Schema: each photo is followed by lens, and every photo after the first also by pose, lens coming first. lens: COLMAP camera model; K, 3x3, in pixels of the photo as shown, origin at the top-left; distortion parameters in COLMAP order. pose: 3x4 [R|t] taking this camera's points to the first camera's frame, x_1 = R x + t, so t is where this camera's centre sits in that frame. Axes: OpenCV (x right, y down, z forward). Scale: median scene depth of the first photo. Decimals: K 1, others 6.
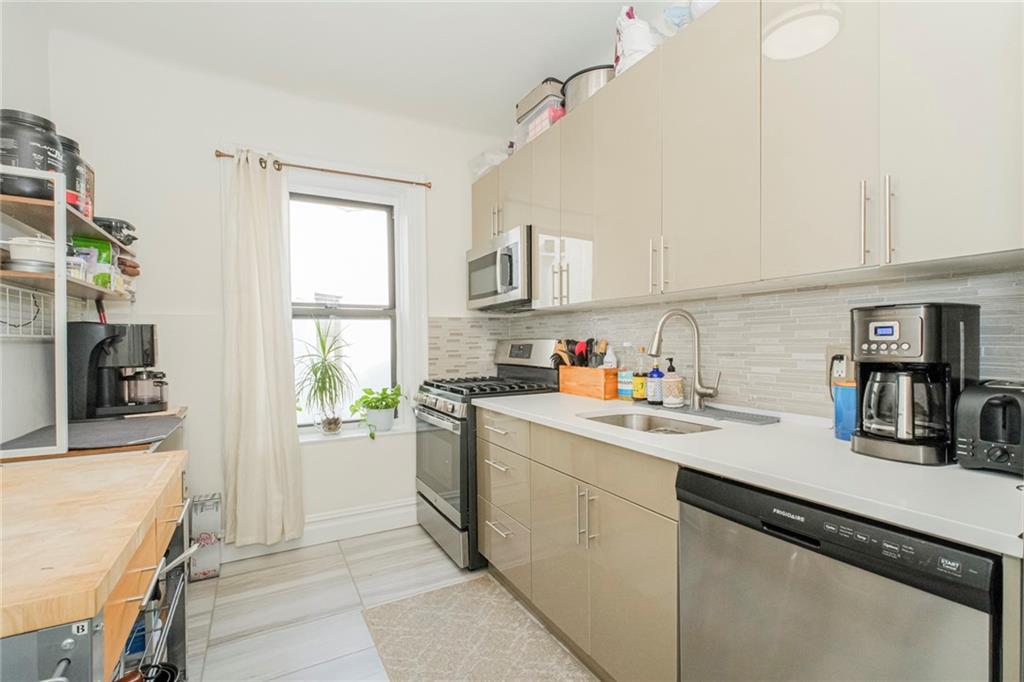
lens RADIAL K [[450.7, 0, 512.0], [0, 450.7, 341.0], [0, 0, 1]] dist [0.002973, 0.000071]
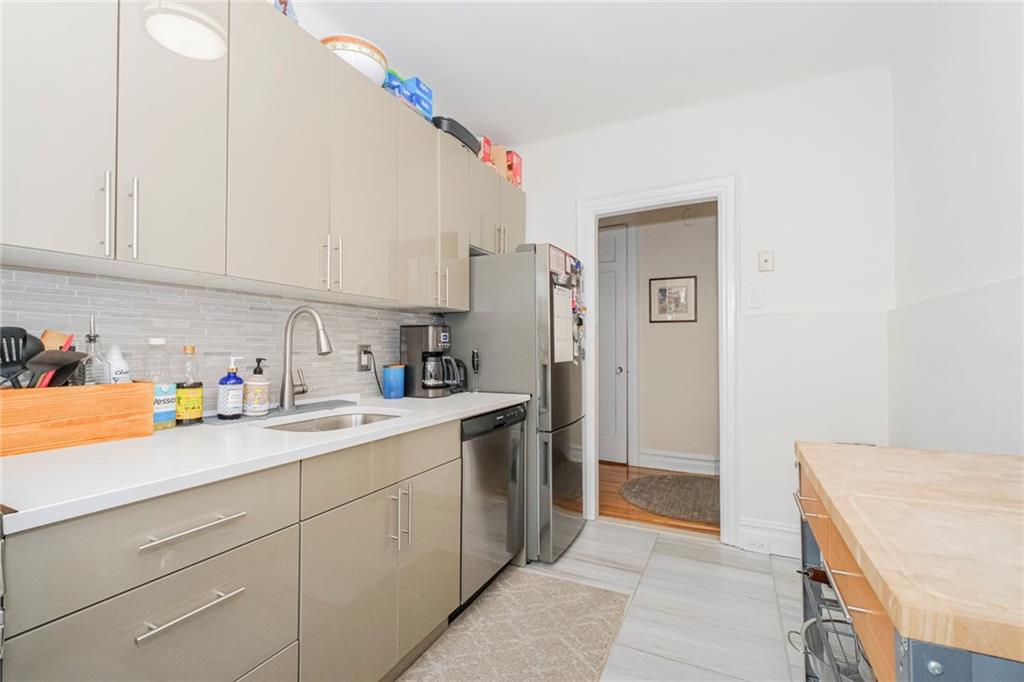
lens RADIAL K [[450.7, 0, 512.0], [0, 450.7, 341.0], [0, 0, 1]] dist [0.002973, 0.000071]
pose [[-0.567208, 0.015484, 0.823429, -0.660547], [-0.001201, 0.999807, -0.019628, 0.021247], [-0.823573, -0.012122, -0.567080, 1.128186]]
